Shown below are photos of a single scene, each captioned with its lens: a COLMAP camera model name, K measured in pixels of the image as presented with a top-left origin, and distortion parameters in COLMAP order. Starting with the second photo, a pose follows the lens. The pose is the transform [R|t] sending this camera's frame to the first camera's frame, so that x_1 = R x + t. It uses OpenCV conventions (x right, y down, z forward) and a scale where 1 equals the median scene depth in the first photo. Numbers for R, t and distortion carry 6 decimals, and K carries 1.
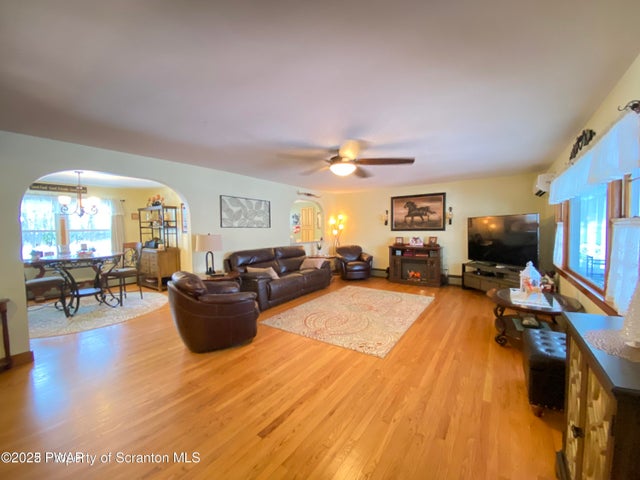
lens RADIAL K [[259.0, 0, 320.0], [0, 259.0, 240.0], [0, 0, 1]] dist [0.024436, -0.023741]
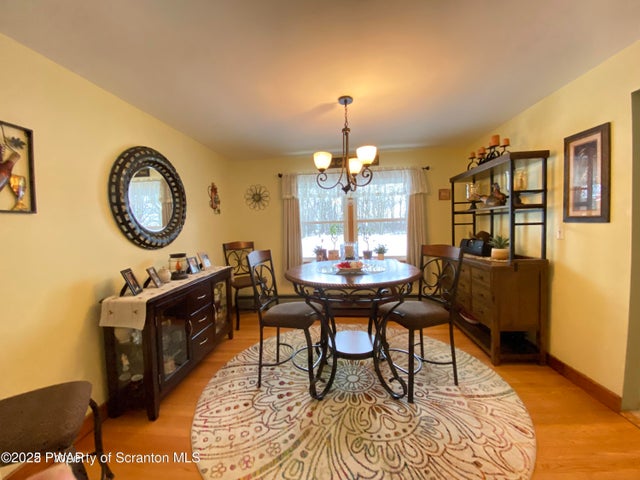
lens RADIAL K [[259.0, 0, 320.0], [0, 259.0, 240.0], [0, 0, 1]] dist [0.024436, -0.023741]
pose [[0.501017, 0.044795, -0.864277, -0.383799], [-0.015994, 0.998968, 0.042505, -0.011660], [0.865290, -0.007472, 0.501216, 0.525436]]
